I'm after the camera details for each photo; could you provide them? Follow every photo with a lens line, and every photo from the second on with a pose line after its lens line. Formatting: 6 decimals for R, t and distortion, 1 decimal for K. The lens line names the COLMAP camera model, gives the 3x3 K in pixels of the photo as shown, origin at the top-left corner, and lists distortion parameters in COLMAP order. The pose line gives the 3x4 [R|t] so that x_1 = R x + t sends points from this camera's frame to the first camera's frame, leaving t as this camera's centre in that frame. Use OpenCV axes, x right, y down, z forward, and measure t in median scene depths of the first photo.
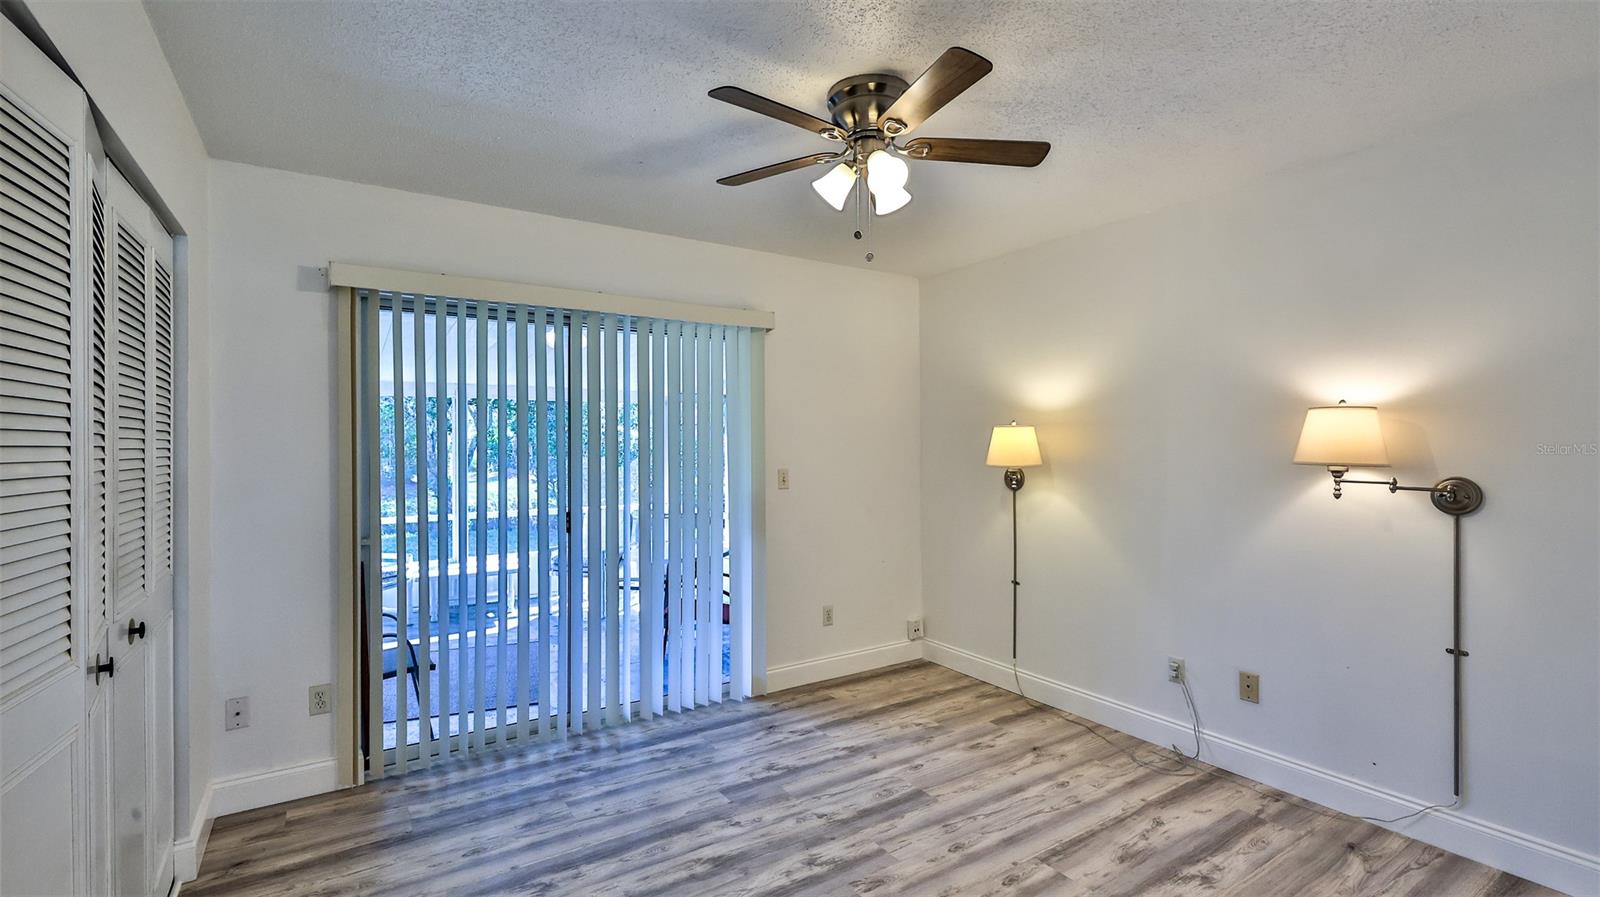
lens RADIAL K [[708.7, 0, 797.2], [0, 708.7, 447.5], [0, 0, 1]] dist [0.001422, -0.000431]
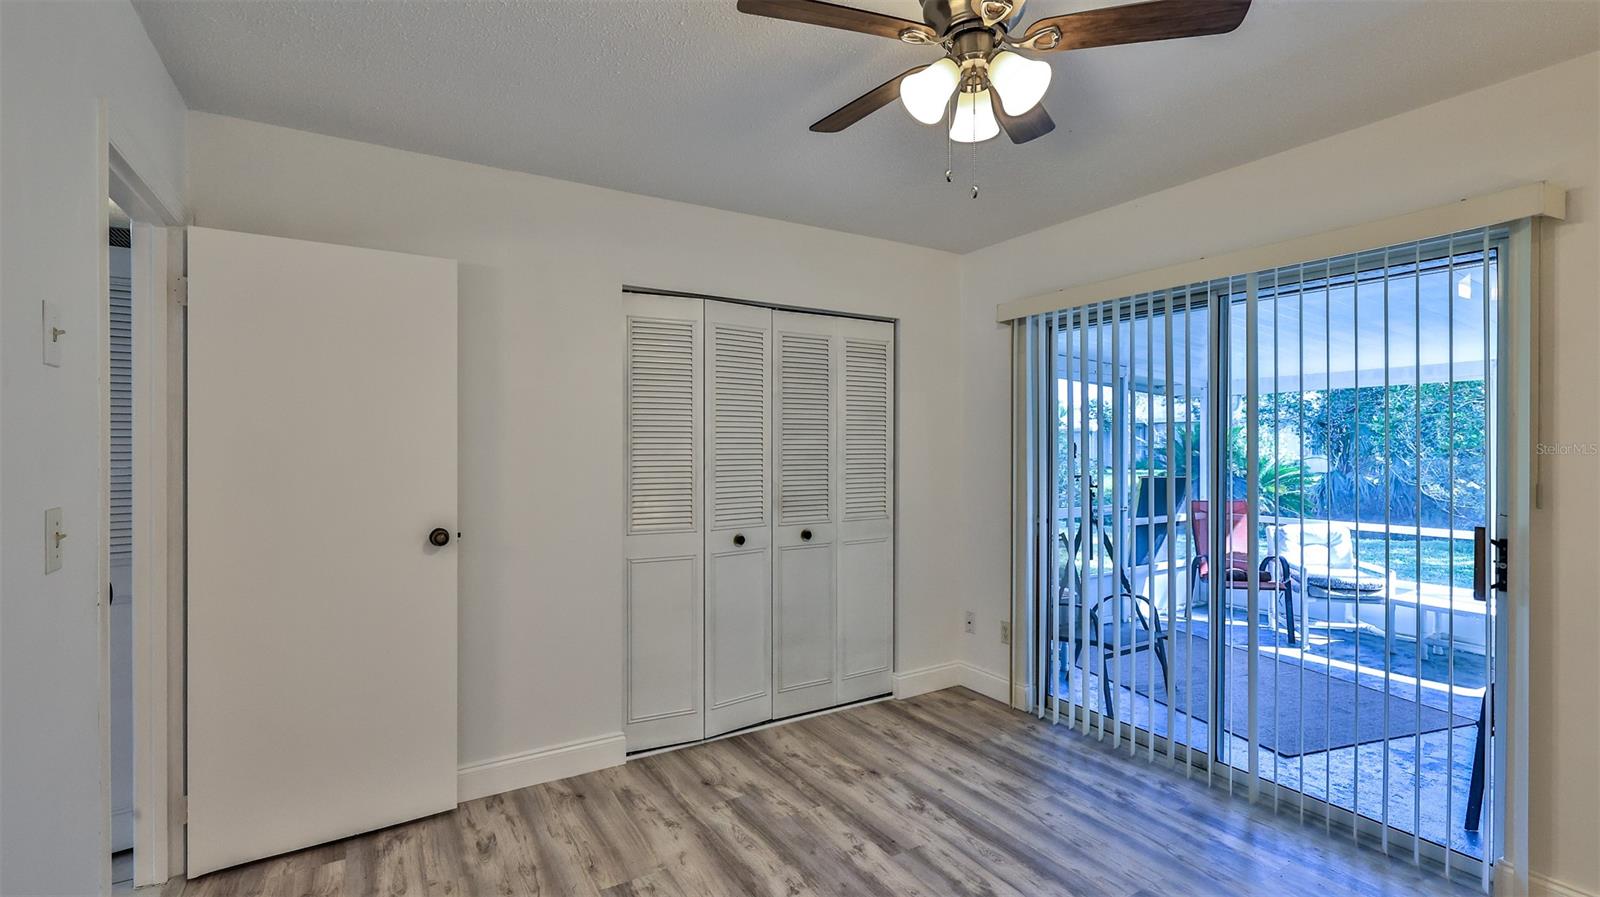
lens RADIAL K [[708.7, 0, 796.4], [0, 708.7, 445.2], [0, 0, 1]] dist [0.001422, -0.000431]
pose [[-0.033050, 0.004554, -0.999443, 0.744700], [-0.003777, 0.999982, 0.004681, -0.002356], [0.999447, 0.003930, -0.033033, 0.719918]]
